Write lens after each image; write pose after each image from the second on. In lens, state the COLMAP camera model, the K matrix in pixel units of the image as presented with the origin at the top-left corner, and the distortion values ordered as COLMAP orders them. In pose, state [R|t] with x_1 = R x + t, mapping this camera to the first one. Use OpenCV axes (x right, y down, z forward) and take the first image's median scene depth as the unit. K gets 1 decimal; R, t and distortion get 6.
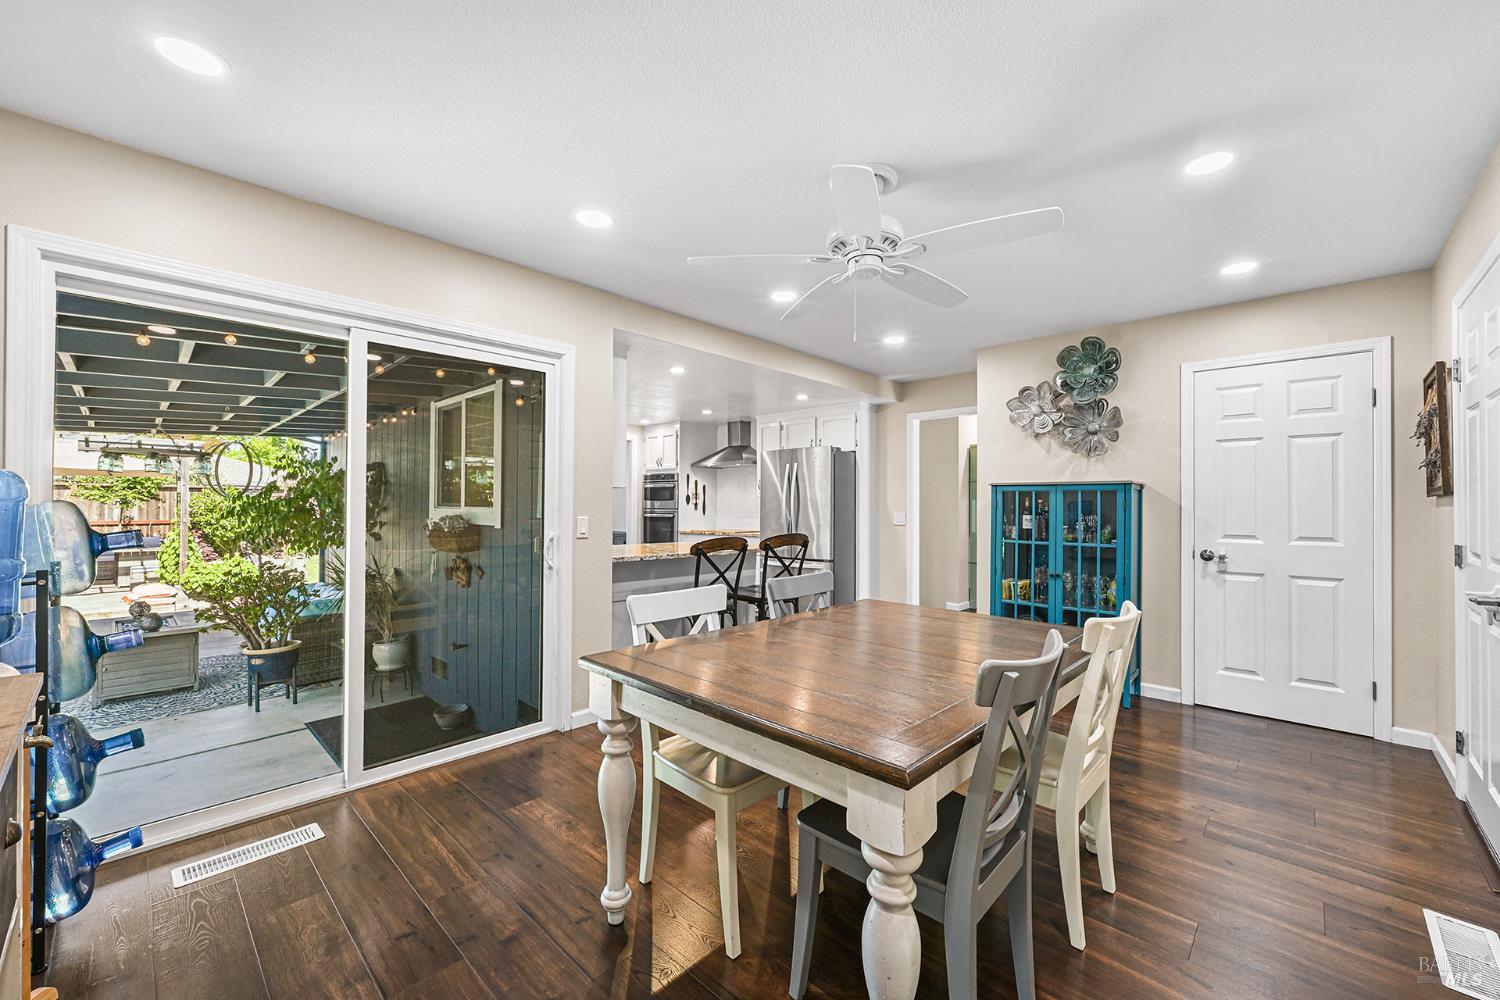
lens RADIAL K [[614.1, 0, 750.0], [0, 614.1, 500.0], [0, 0, 1]] dist [-0.000211, -0.000019]
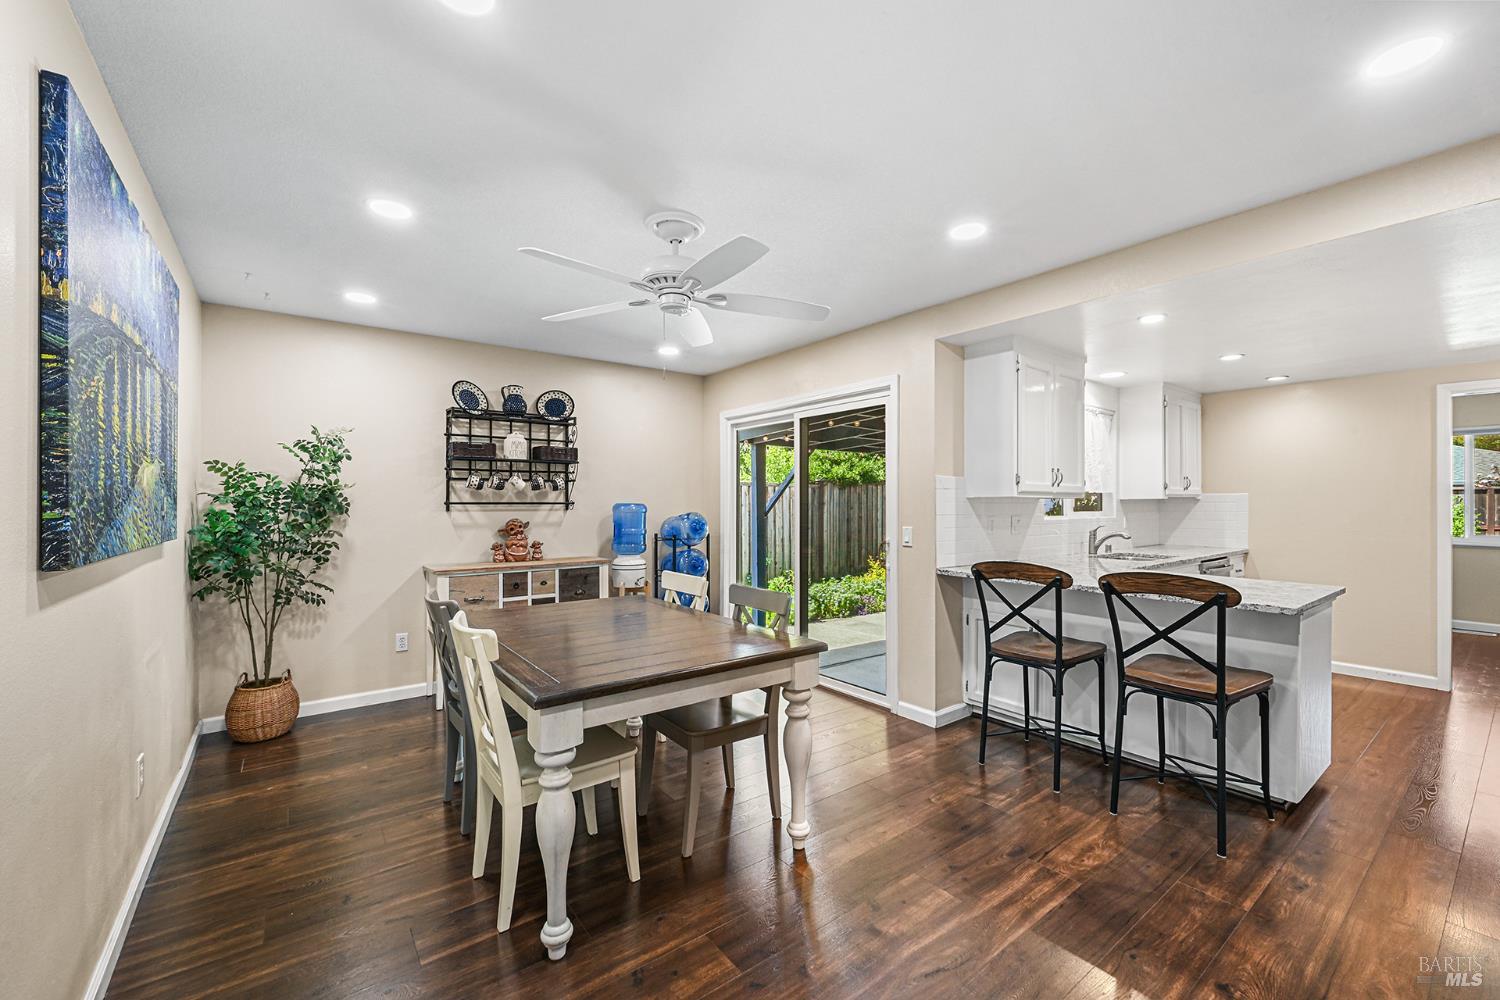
lens RADIAL K [[591.5, 0, 750.0], [0, 591.5, 500.0], [0, 0, 1]] dist [0.000046, 0.000008]
pose [[-0.148322, -0.008817, -0.988900, 0.869821], [0.004866, 0.999942, -0.009646, -0.012580], [0.988927, -0.006243, -0.148271, 0.927908]]
